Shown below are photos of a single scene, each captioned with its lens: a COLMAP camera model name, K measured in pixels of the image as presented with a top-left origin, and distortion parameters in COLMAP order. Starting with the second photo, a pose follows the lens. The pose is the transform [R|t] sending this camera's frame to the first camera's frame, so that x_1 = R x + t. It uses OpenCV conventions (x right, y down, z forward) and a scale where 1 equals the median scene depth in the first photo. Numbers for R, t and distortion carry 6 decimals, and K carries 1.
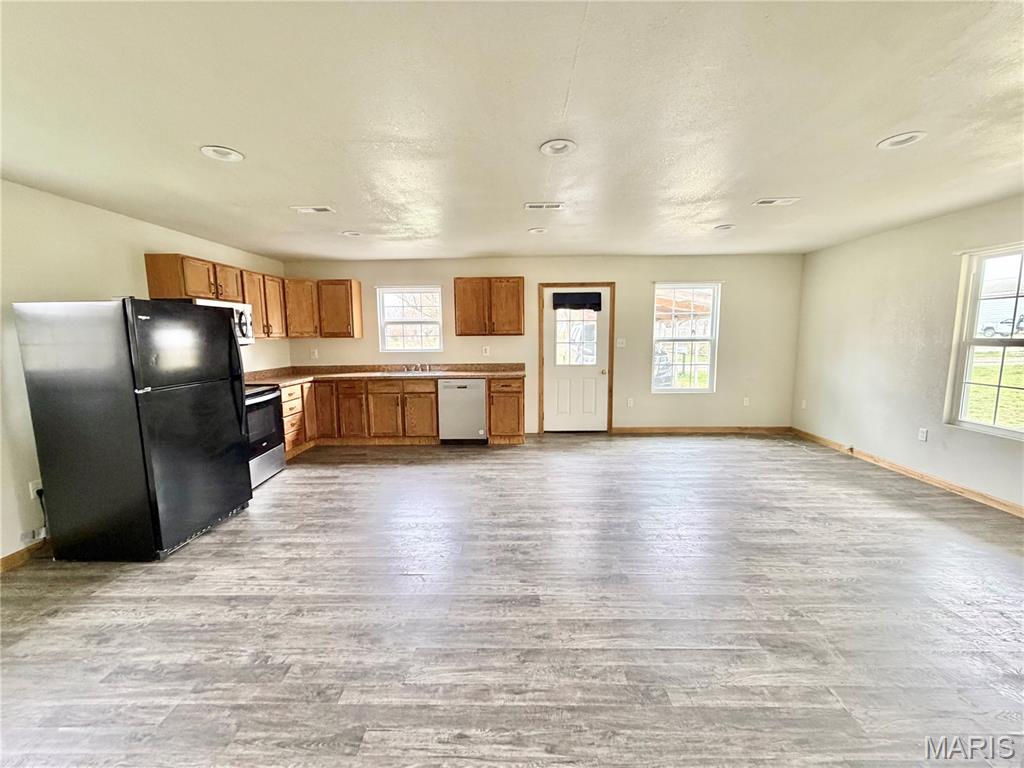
lens RADIAL K [[398.2, 0, 539.4], [0, 398.2, 381.6], [0, 0, 1]] dist [0.001383, 0.000184]
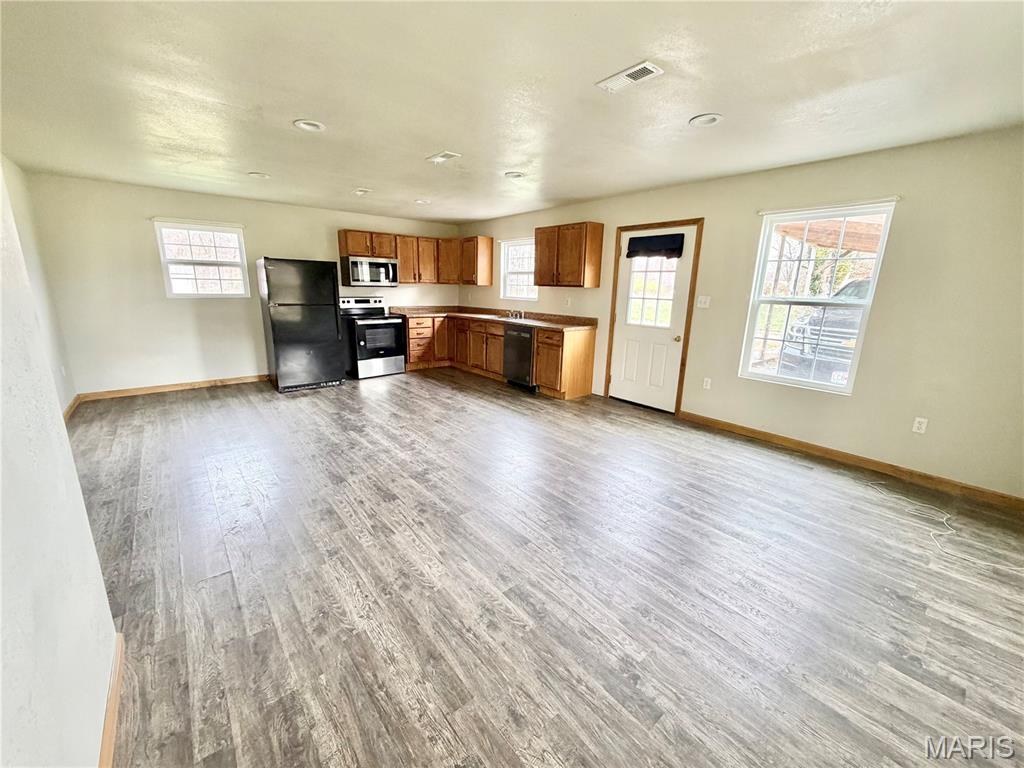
lens RADIAL K [[410.5, 0, 512.0], [0, 410.5, 384.0], [0, 0, 1]] dist [0.001452, 0.000055]
pose [[0.649794, 0.202477, -0.732646, 0.619048], [-0.120641, 0.979123, 0.163596, -0.032382], [0.750475, -0.017917, 0.660656, 0.243488]]
